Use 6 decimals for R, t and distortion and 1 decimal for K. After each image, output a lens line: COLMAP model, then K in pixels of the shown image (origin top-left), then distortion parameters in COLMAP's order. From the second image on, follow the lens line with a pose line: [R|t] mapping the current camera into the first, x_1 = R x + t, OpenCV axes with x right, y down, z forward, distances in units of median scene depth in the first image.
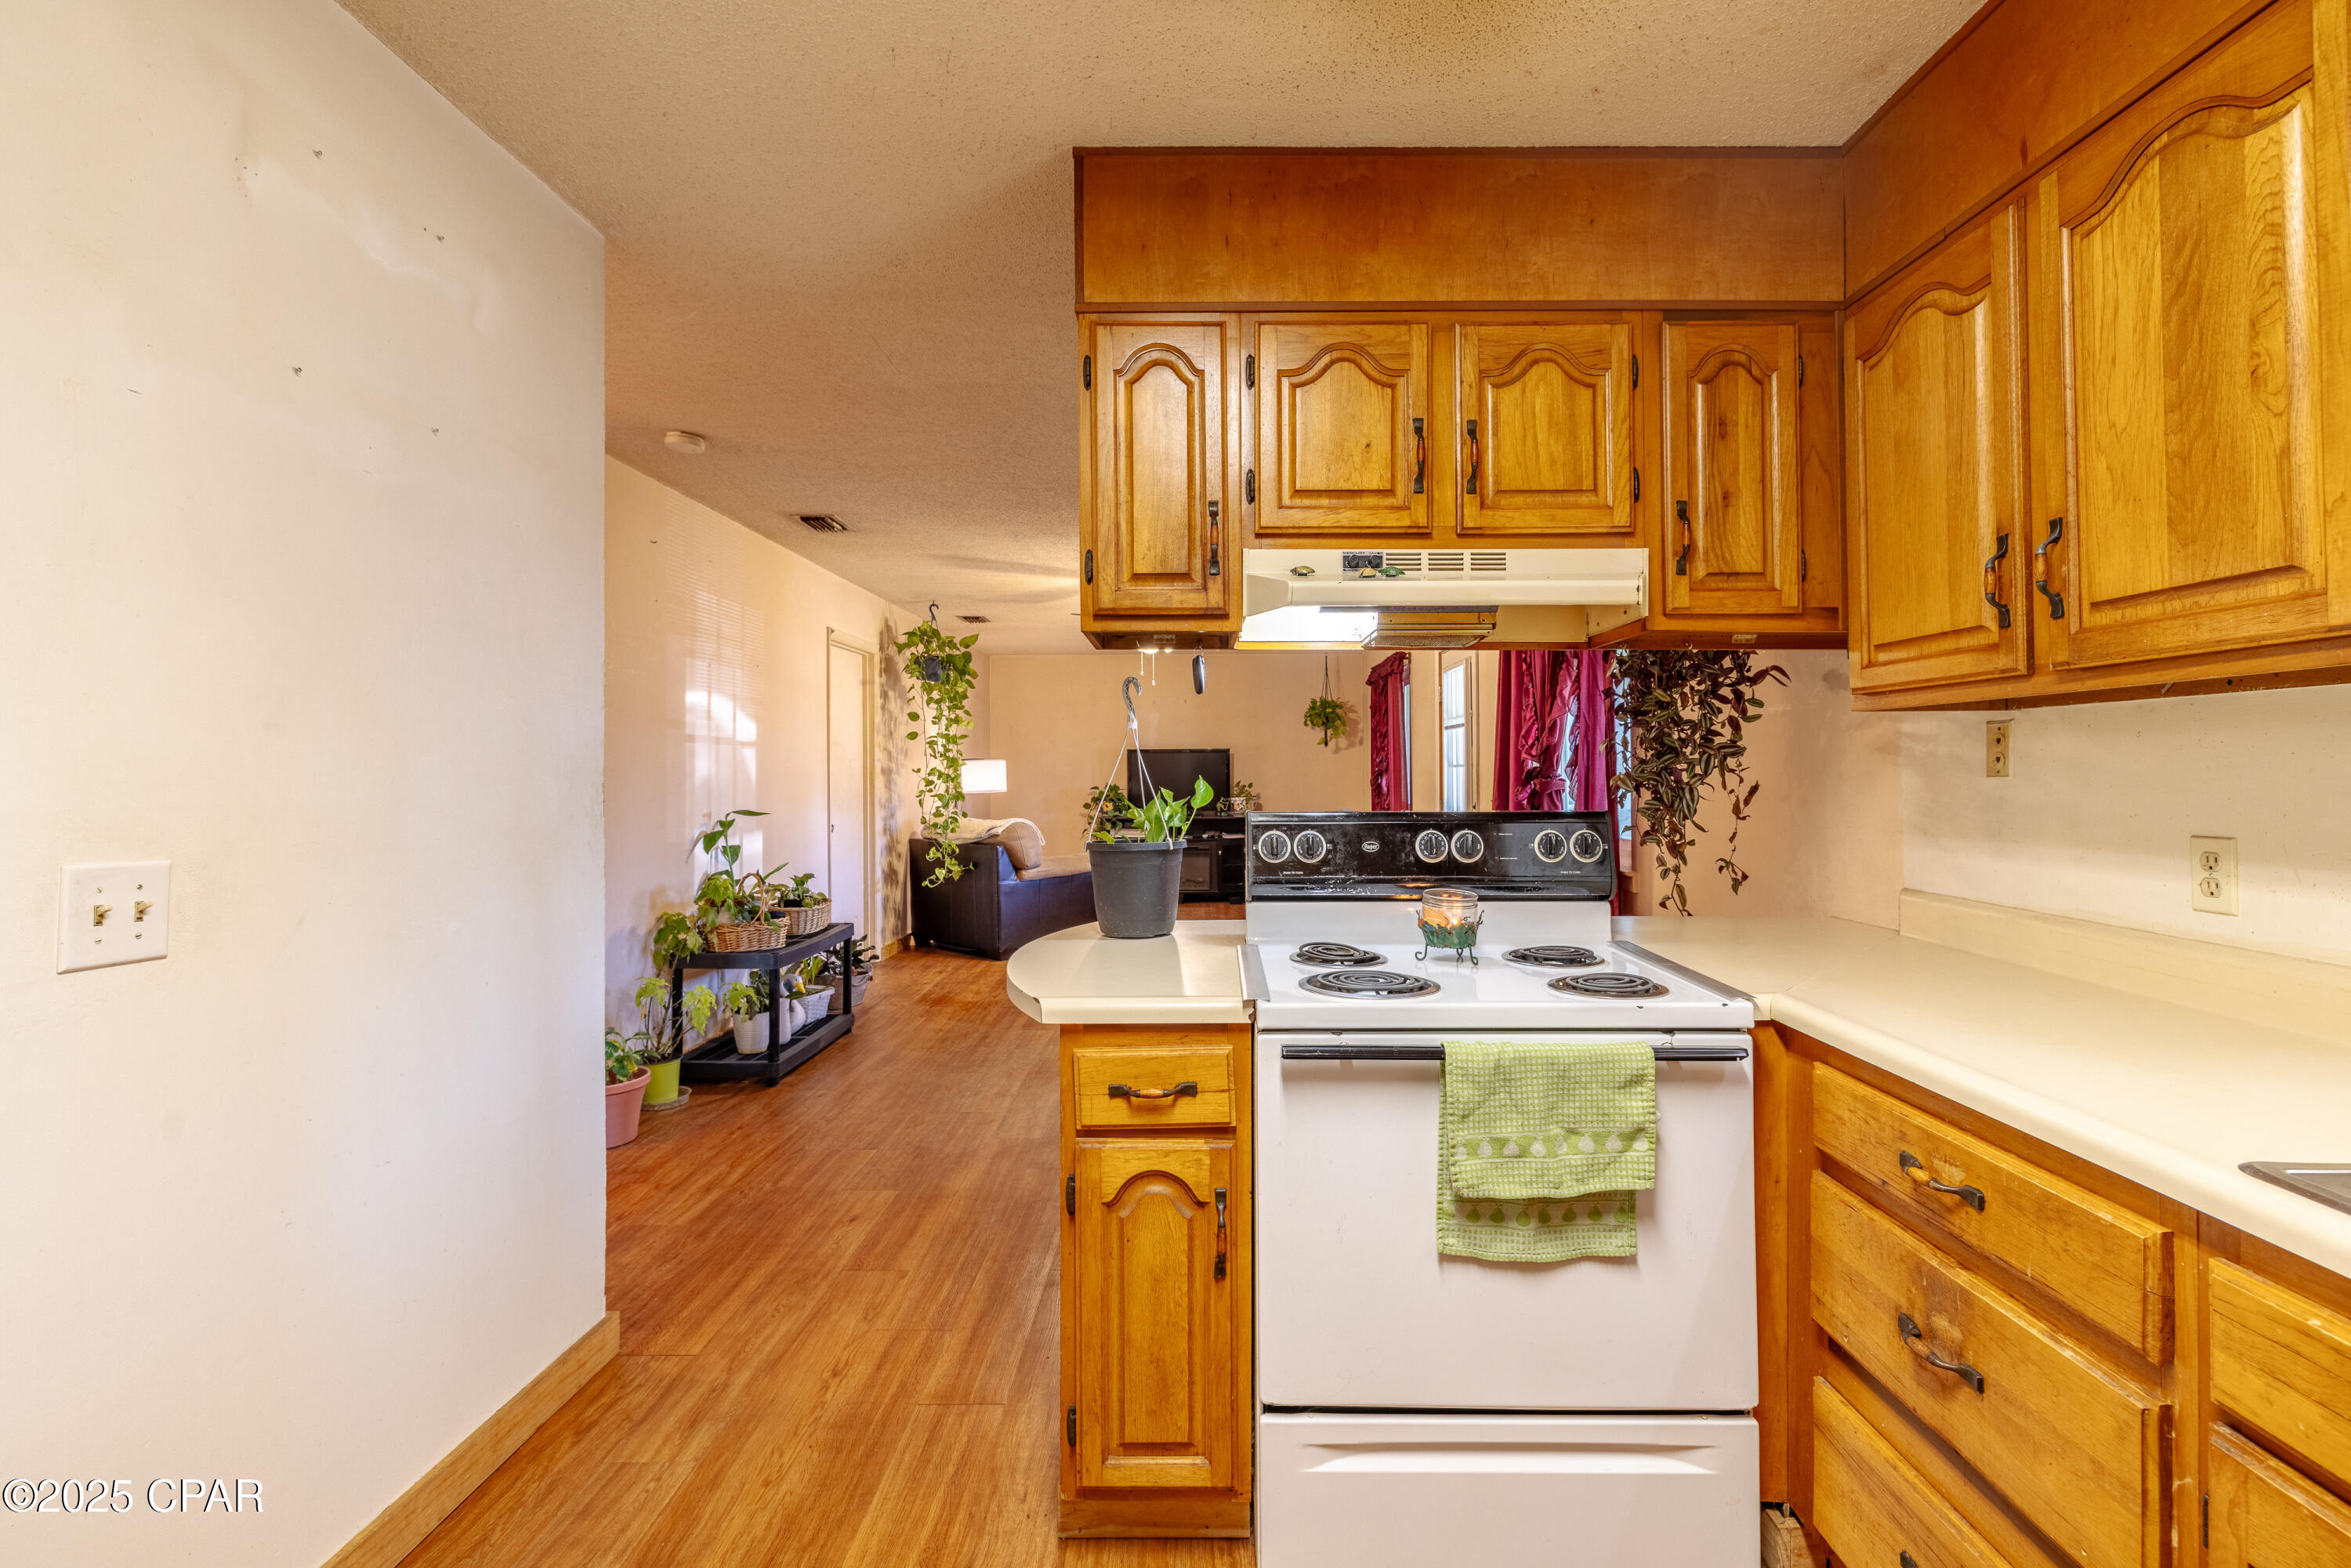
lens RADIAL K [[999.0, 0, 1181.3], [0, 999.0, 767.8], [0, 0, 1]] dist [-0.000748, -0.000318]
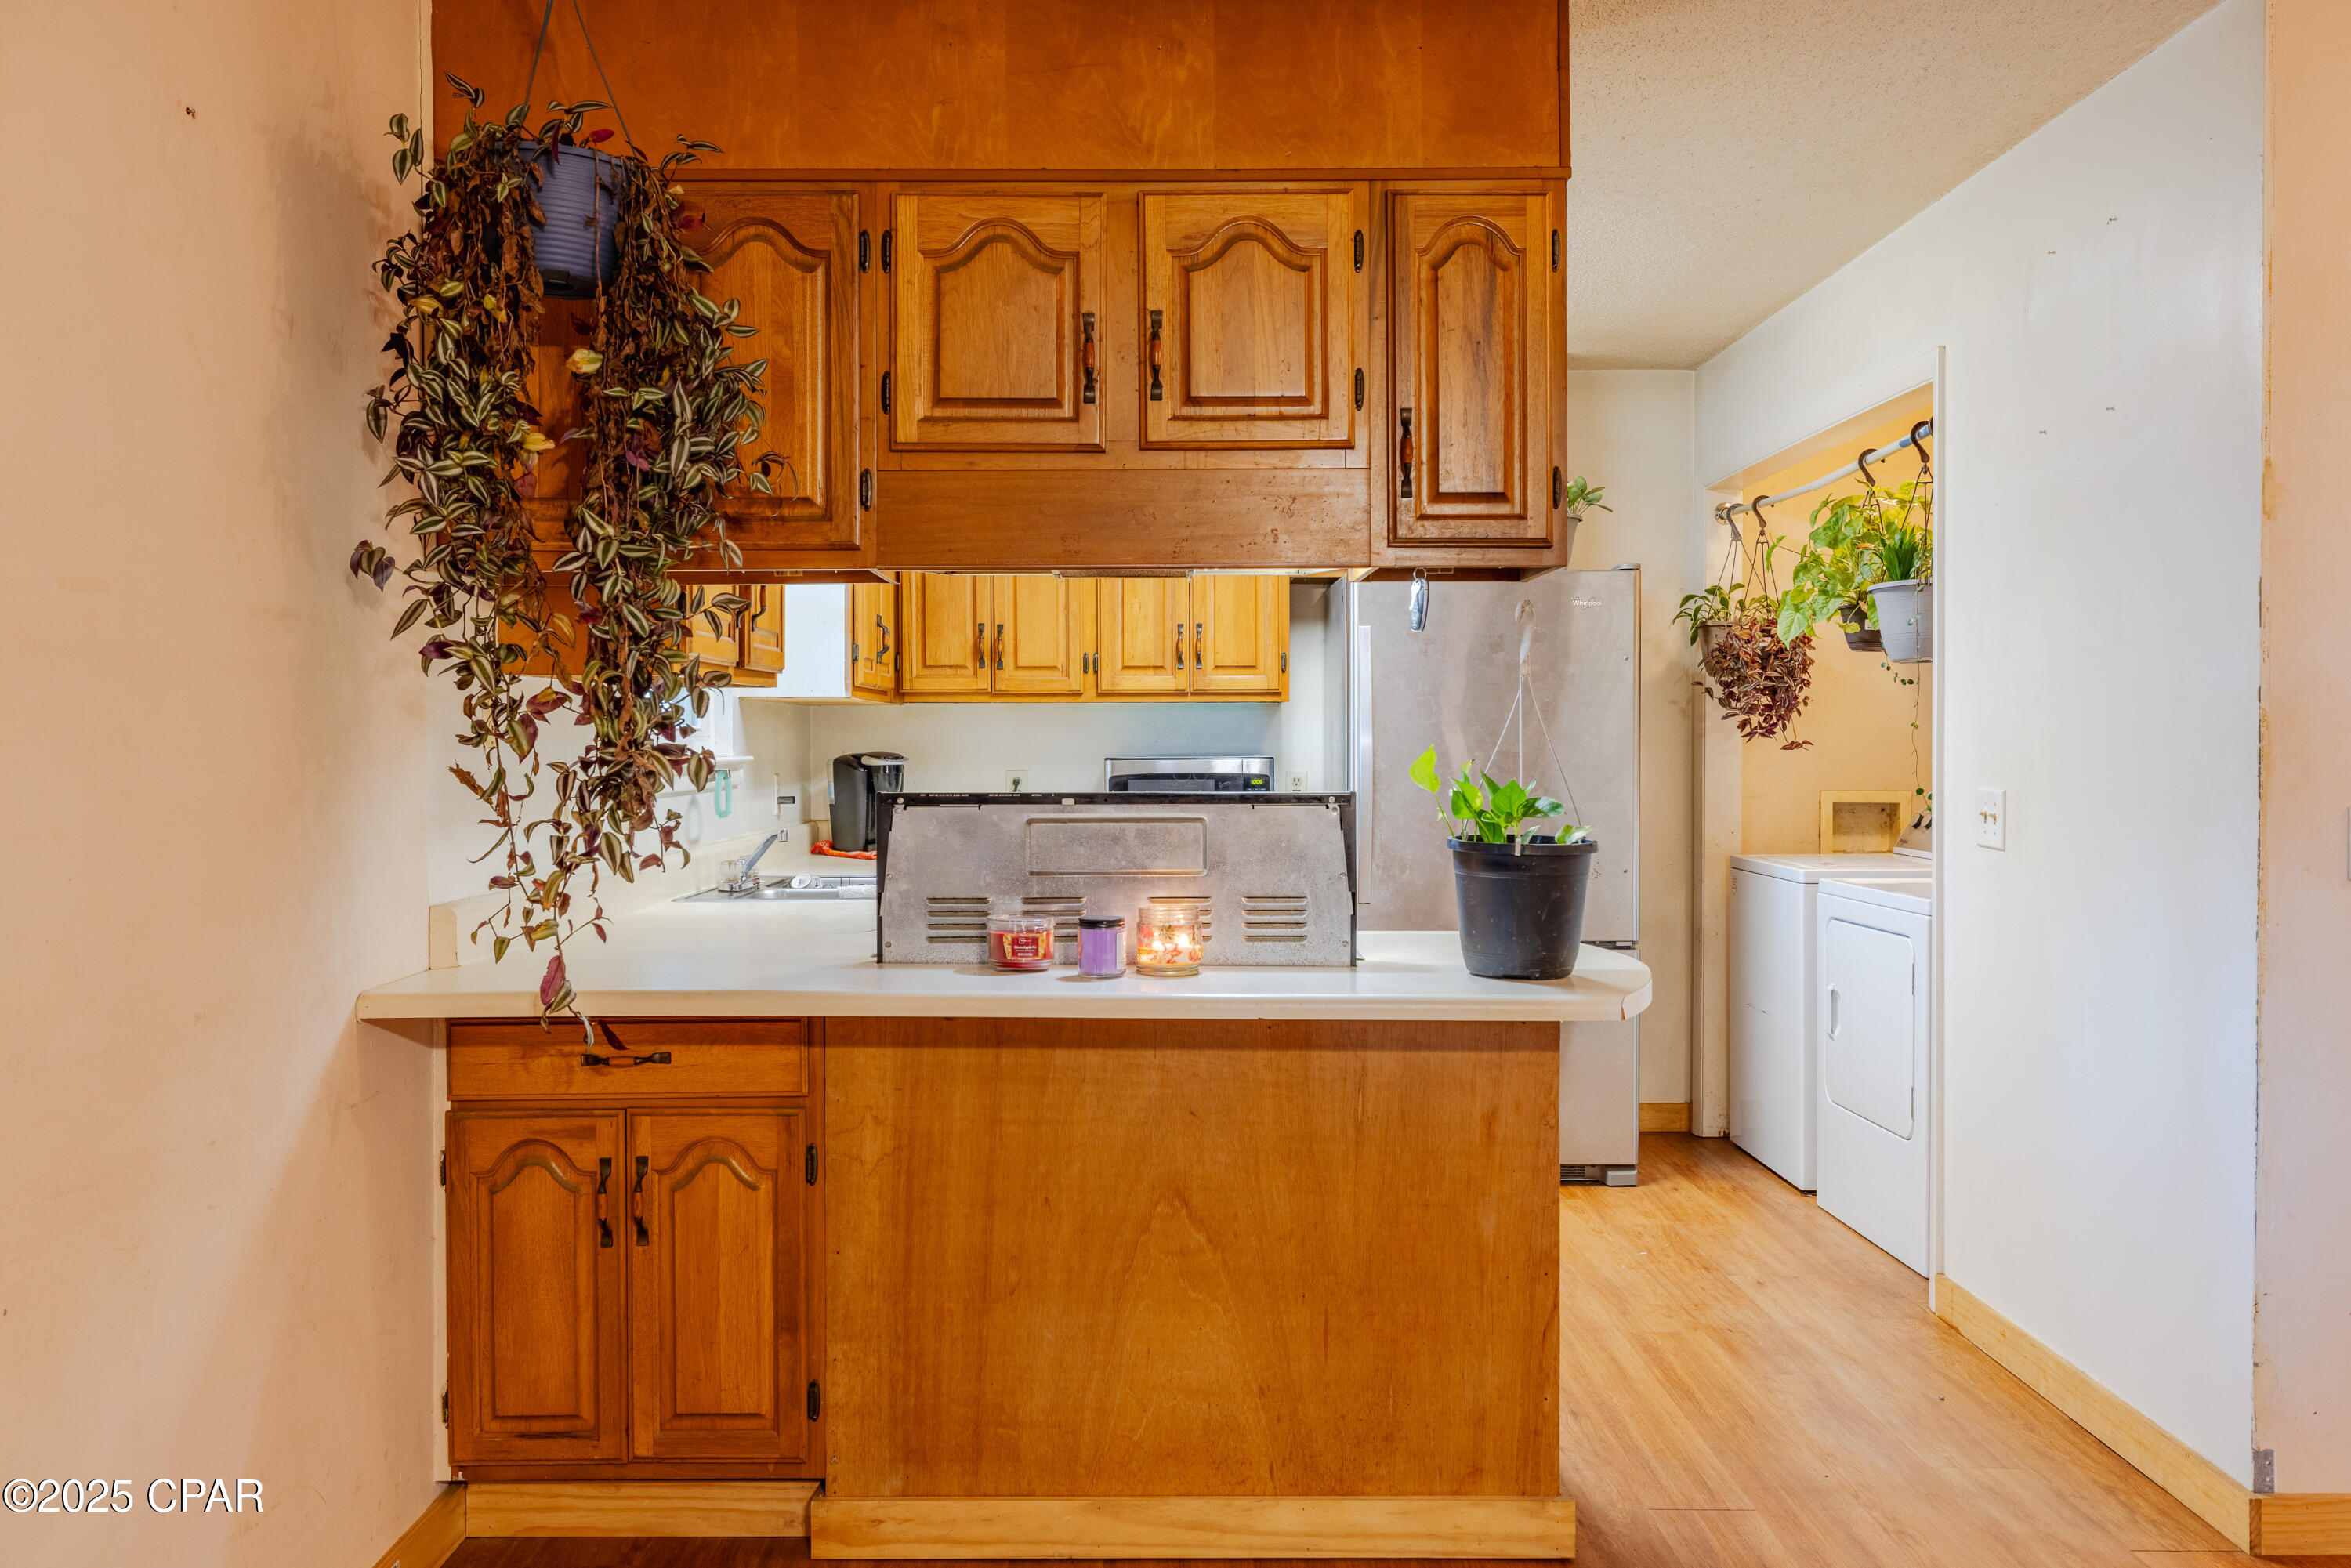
lens RADIAL K [[1962.8, 0, 1162.6], [0, 1962.8, 767.3], [0, 0, 1]] dist [0.008953, 0.016993]
pose [[-0.999526, 0.005572, -0.030276, 0.285579], [0.005194, 0.999908, 0.012552, 0.006868], [0.030343, 0.012389, -0.999463, 2.755964]]
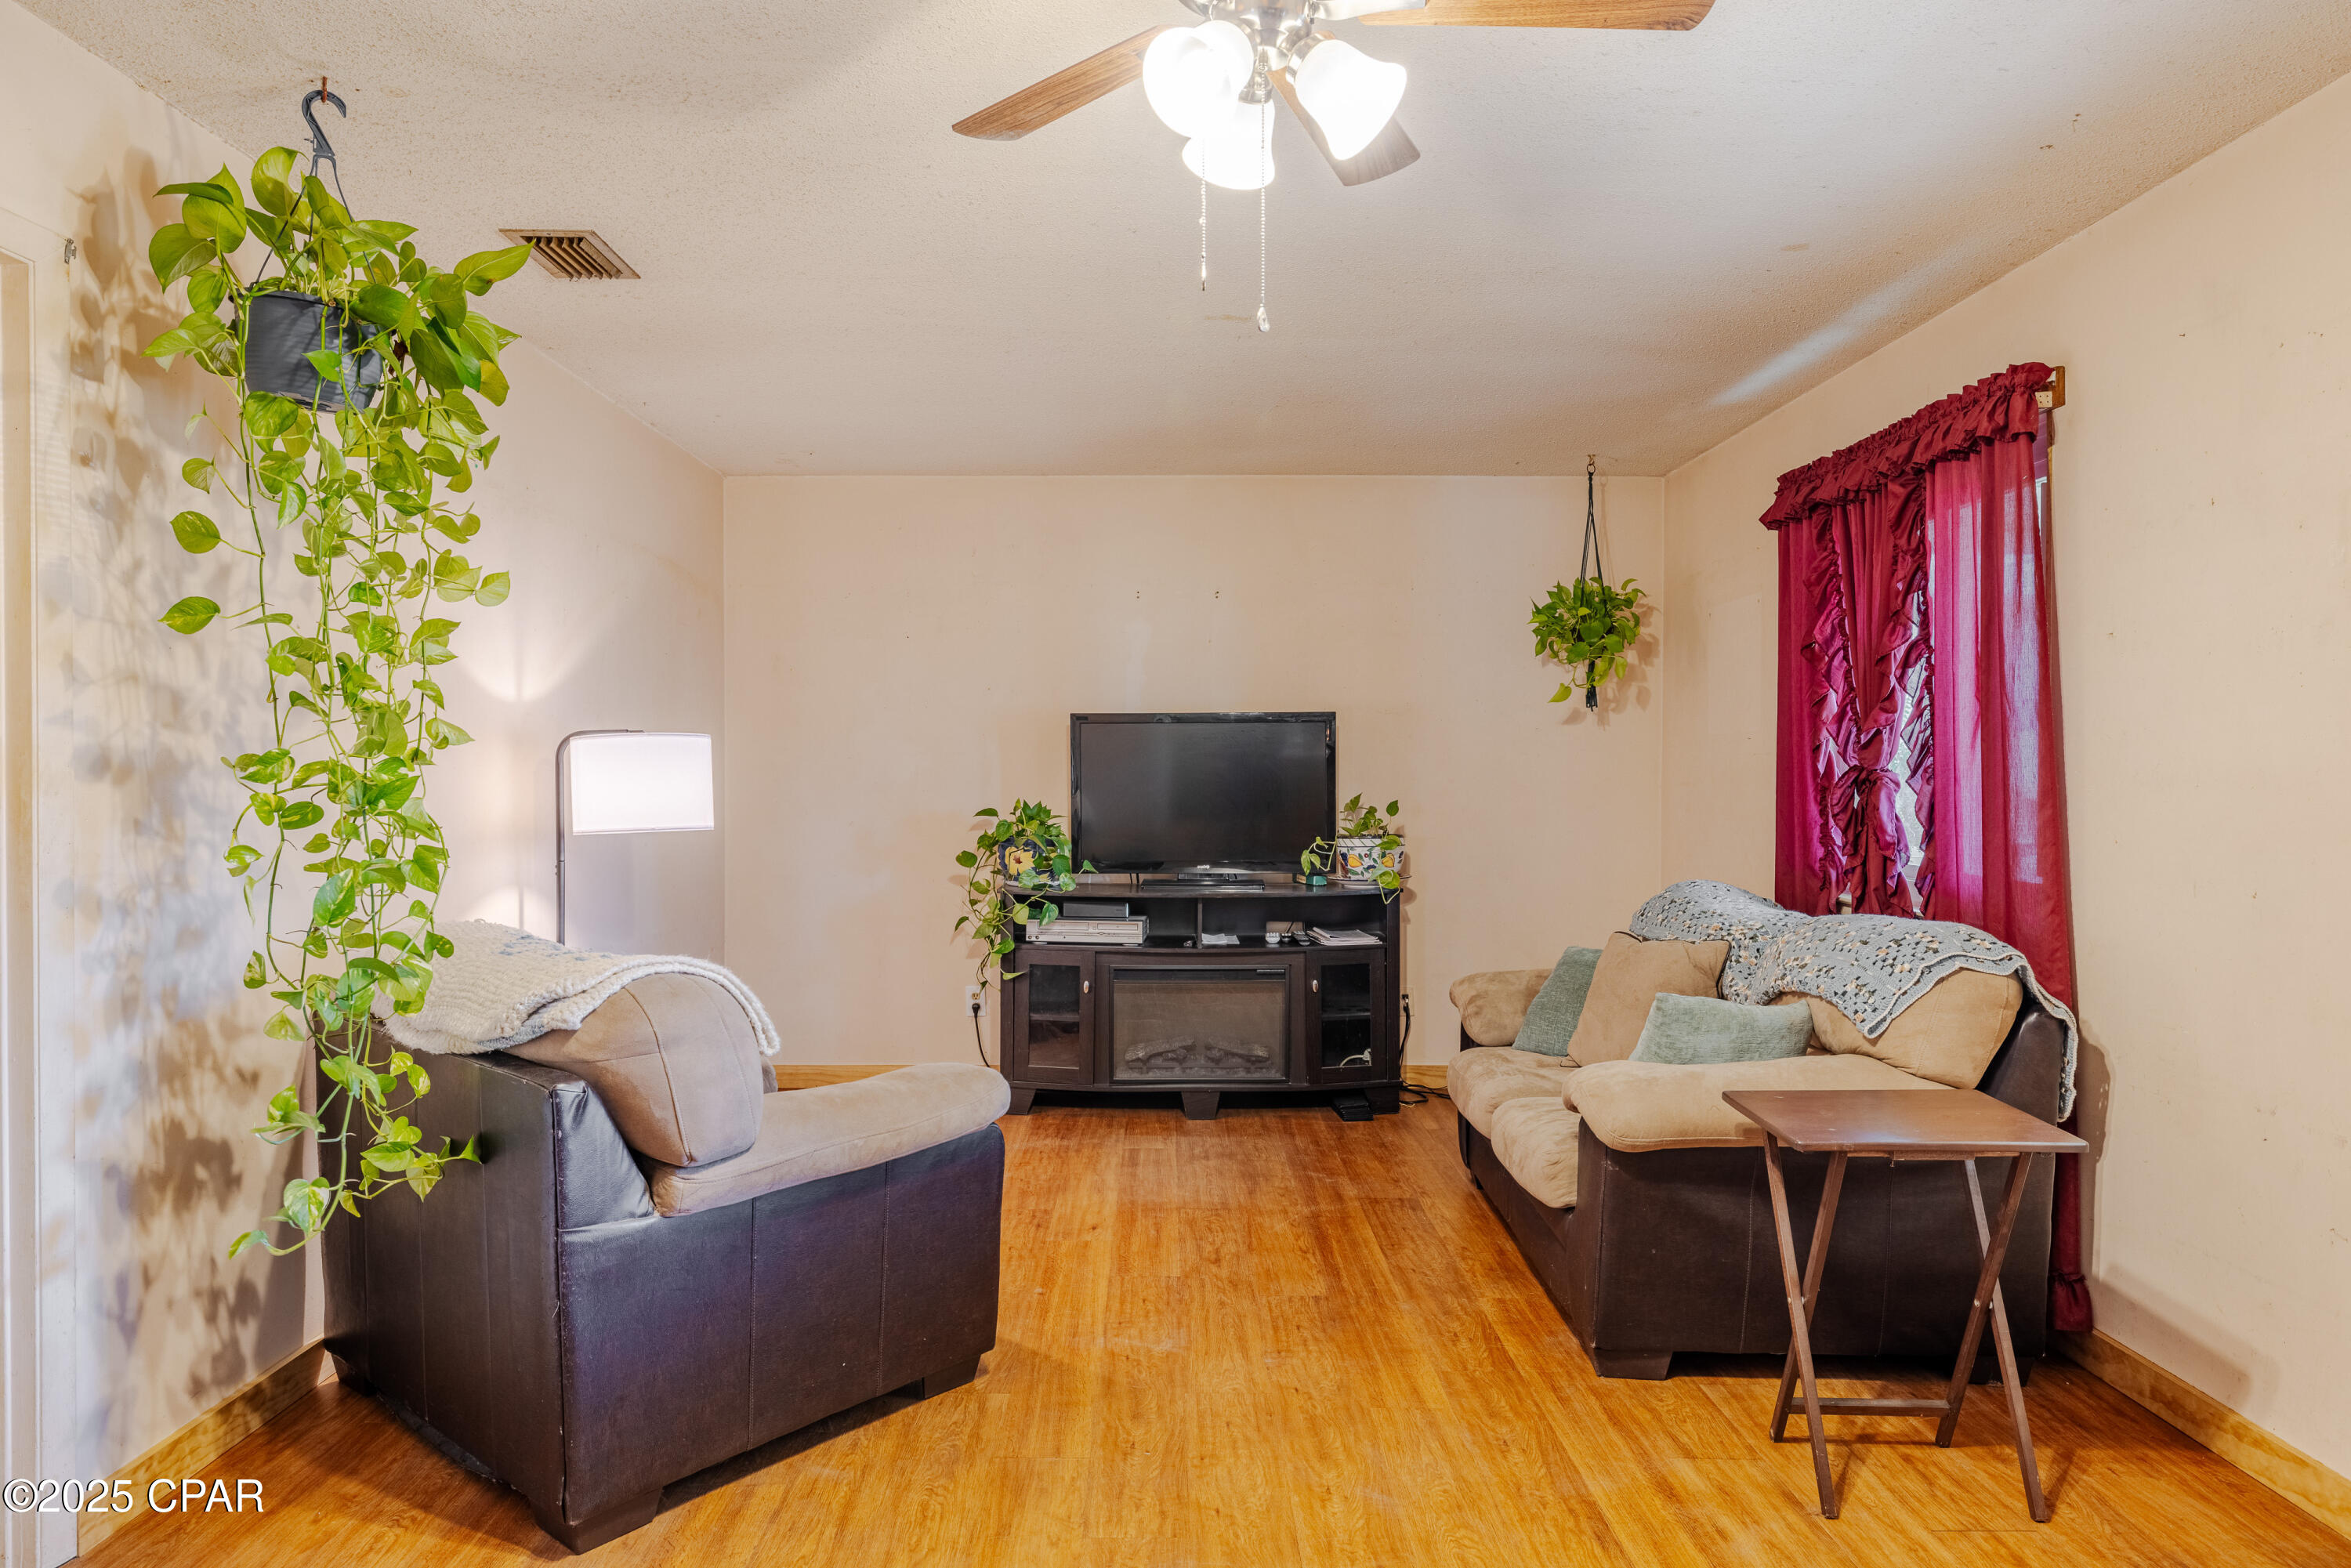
lens RADIAL K [[1432.2, 0, 1137.9], [0, 1432.2, 780.6], [0, 0, 1]] dist [-0.008460, -0.000912]
pose [[0.999938, 0.003710, 0.010480, -0.180676], [-0.003826, 0.999931, 0.011079, 0.007686], [-0.010438, -0.011118, 0.999884, 2.381089]]
